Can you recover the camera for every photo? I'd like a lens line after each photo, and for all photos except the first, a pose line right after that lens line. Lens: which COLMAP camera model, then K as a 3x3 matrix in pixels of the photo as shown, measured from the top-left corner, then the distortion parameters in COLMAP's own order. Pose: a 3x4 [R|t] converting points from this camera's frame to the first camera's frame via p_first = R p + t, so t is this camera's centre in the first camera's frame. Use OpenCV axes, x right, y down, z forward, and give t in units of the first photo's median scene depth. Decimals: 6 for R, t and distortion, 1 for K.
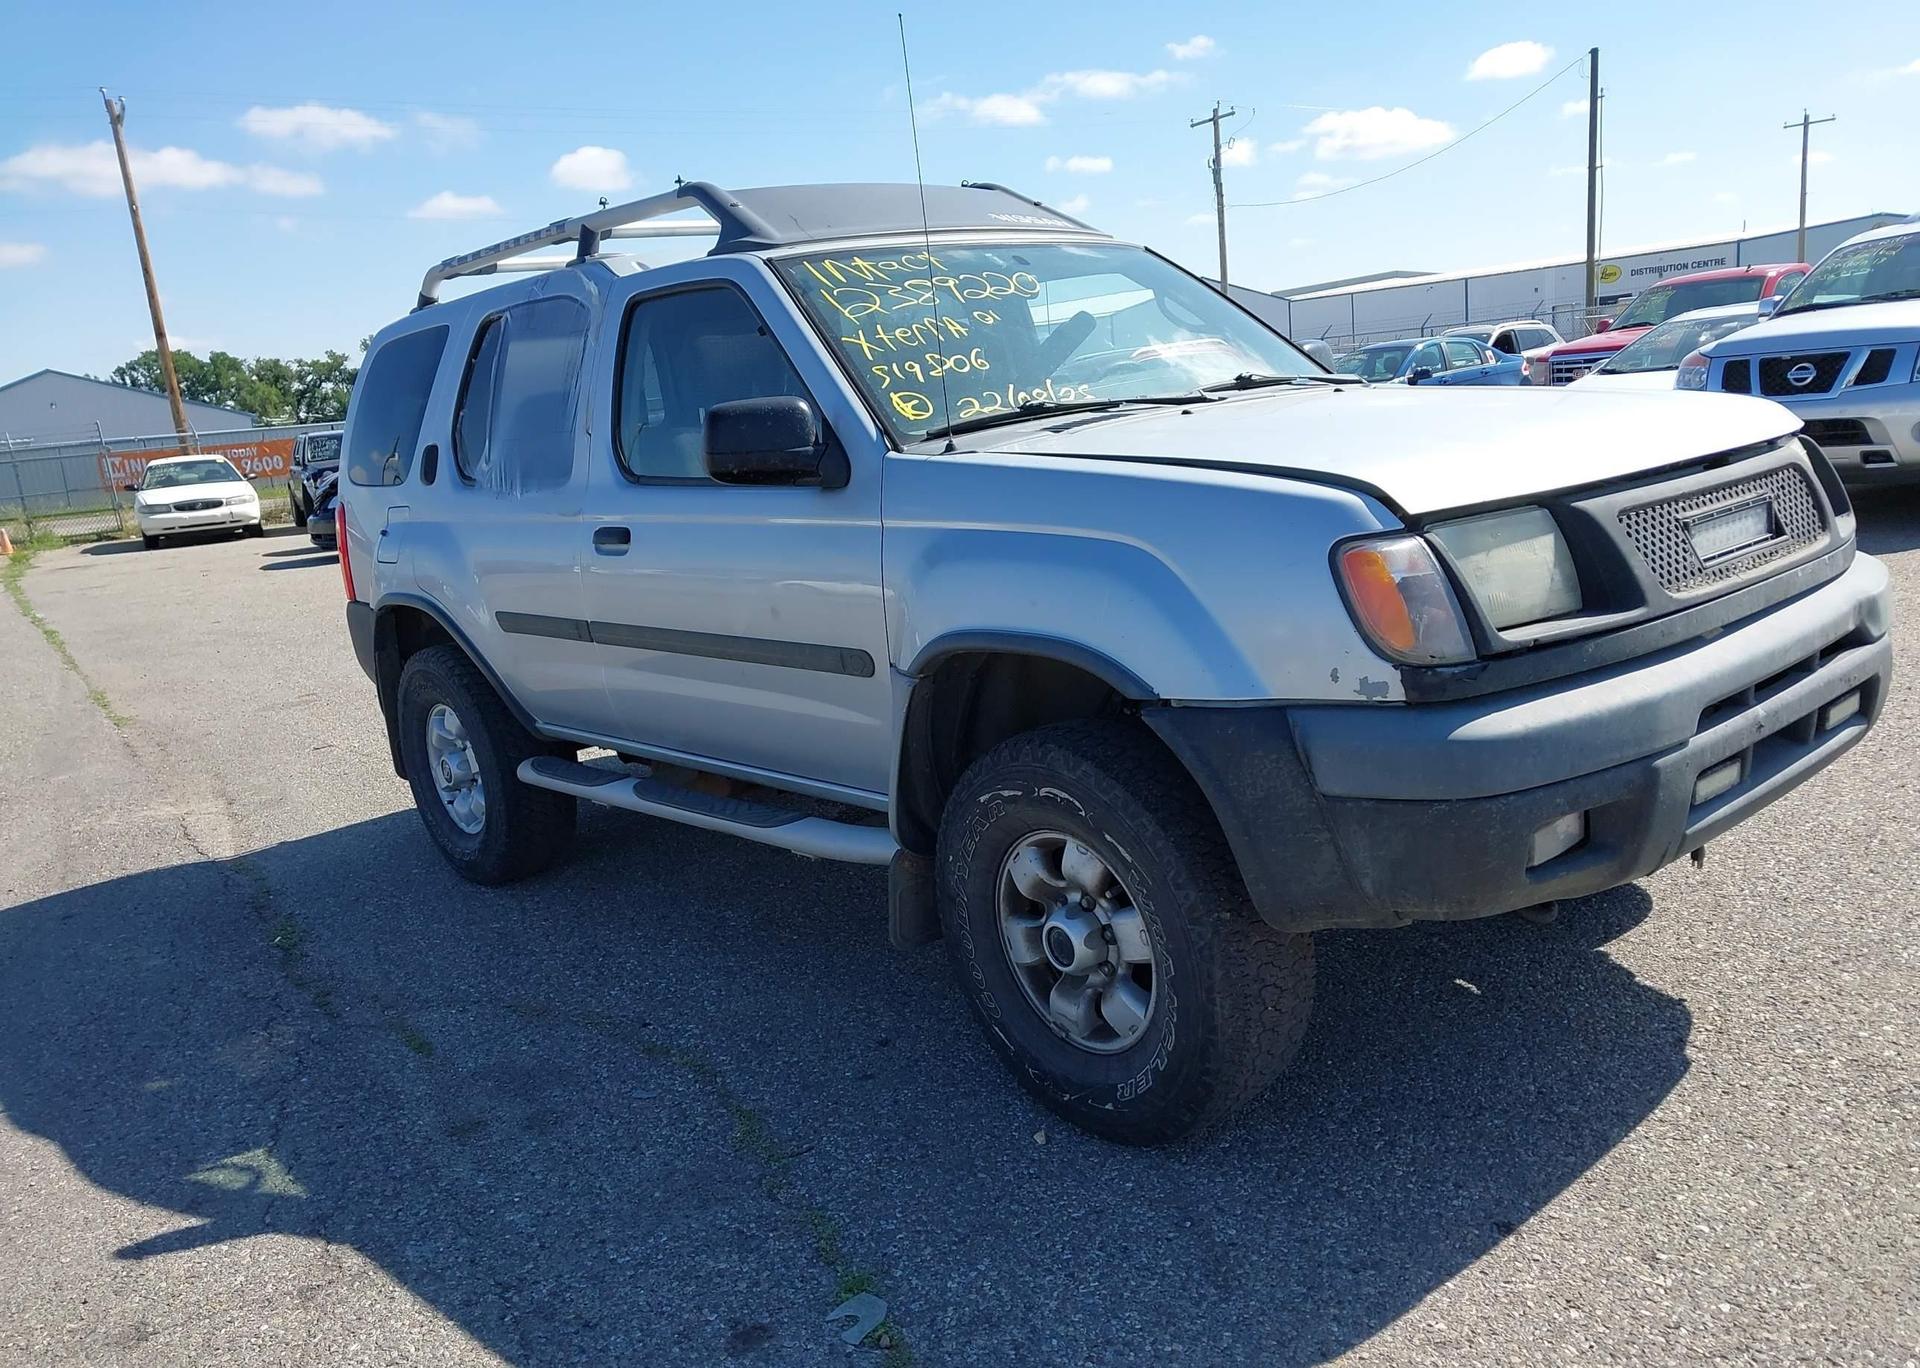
lens RADIAL K [[1534.1, 0, 960.0], [0, 1534.1, 684.0], [0, 0, 1]] dist [0.011487, -0.011314]
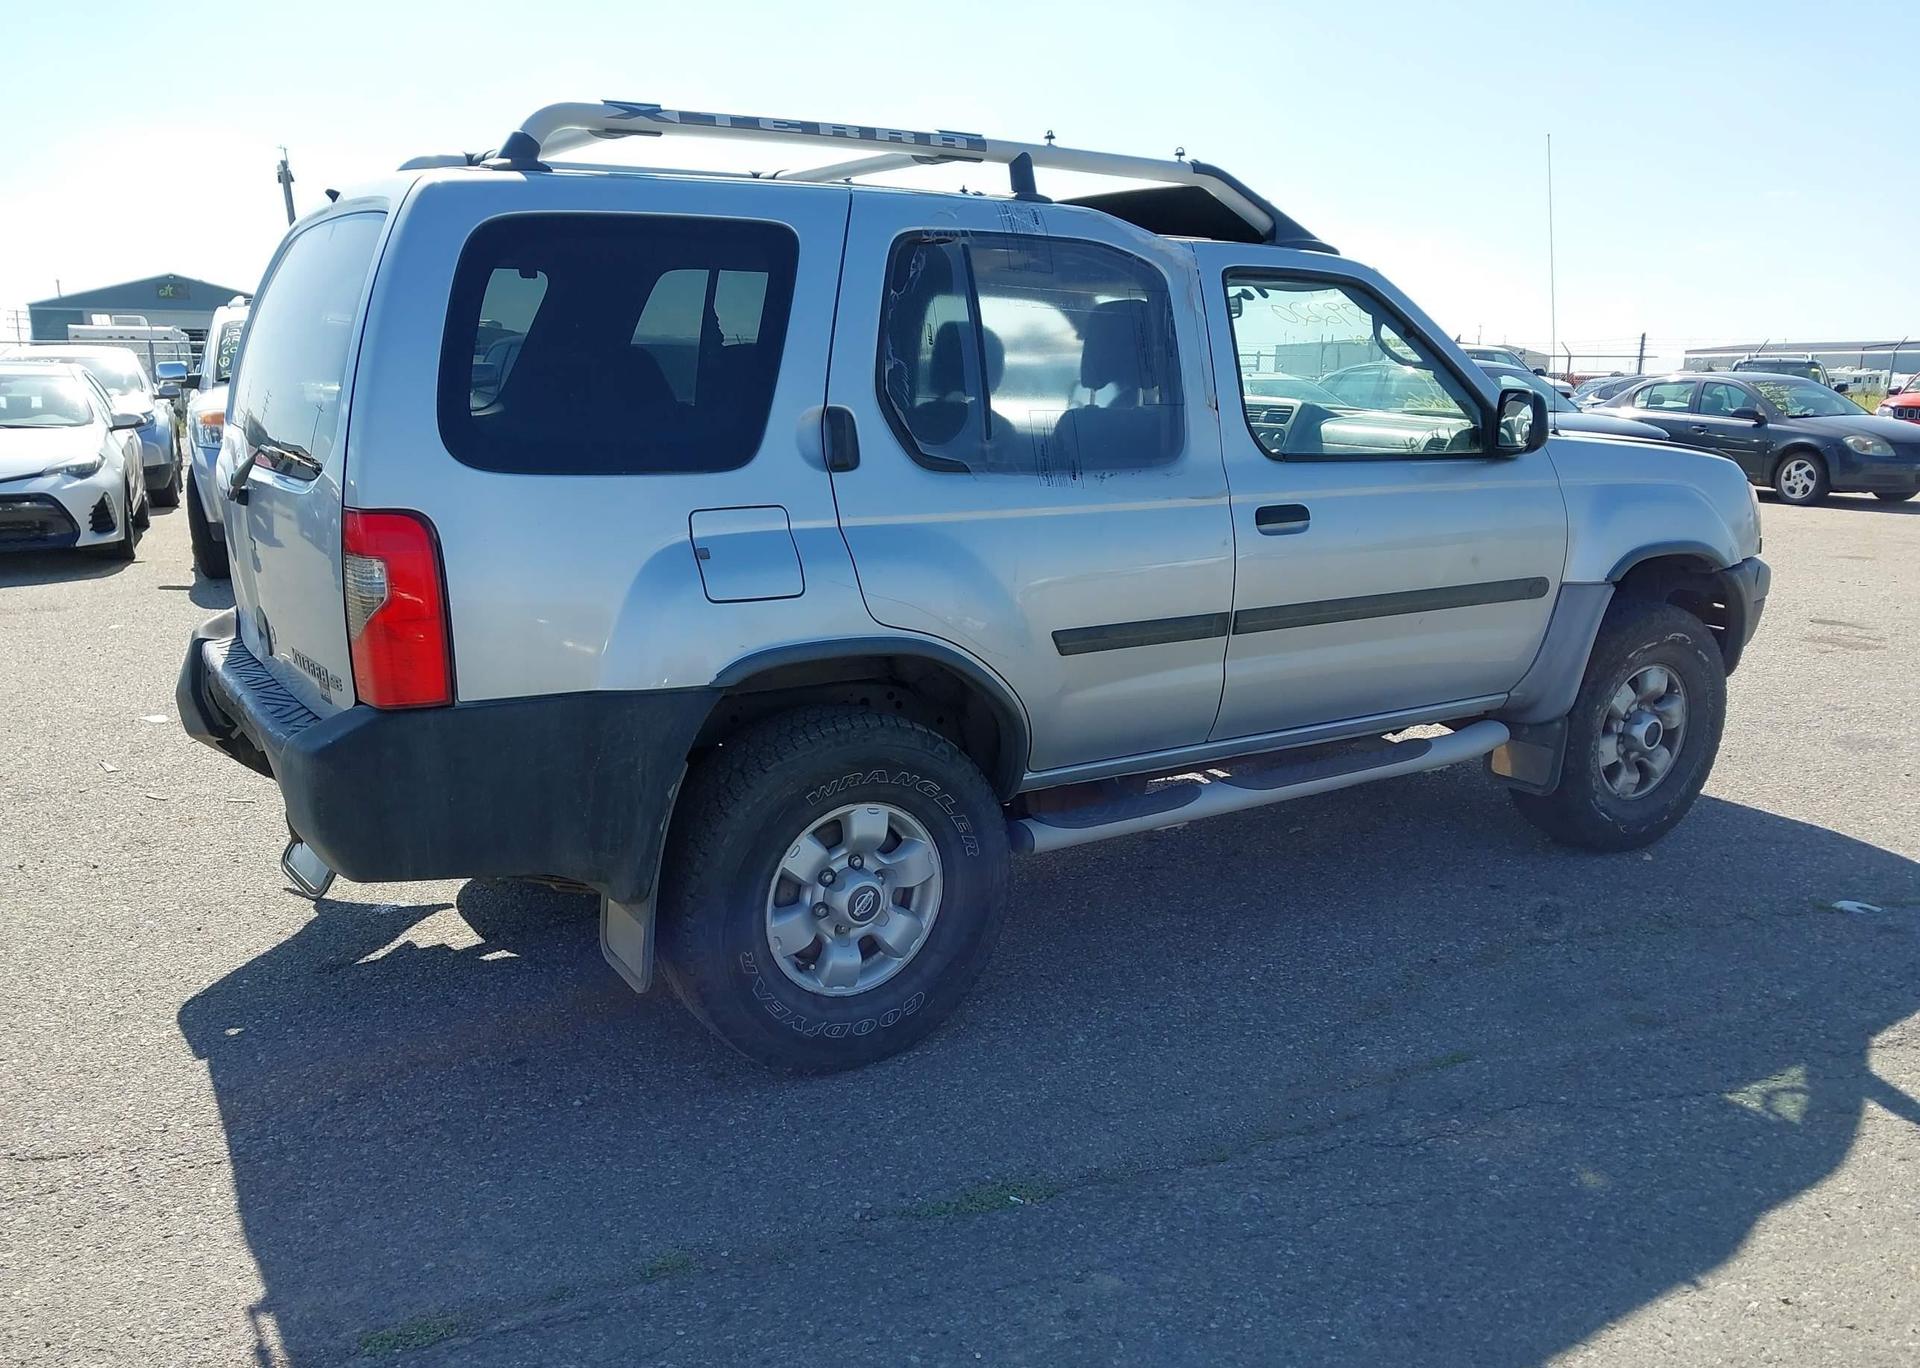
lens RADIAL K [[1545.9, 0, 986.3], [0, 1545.9, 668.0], [0, 0, 1]] dist [0.006543, -0.004445]
pose [[0.130195, -0.100042, 0.986428, -1.524254], [0.164029, 0.983360, 0.078081, -0.134787], [-0.977826, 0.151637, 0.144438, 1.317362]]
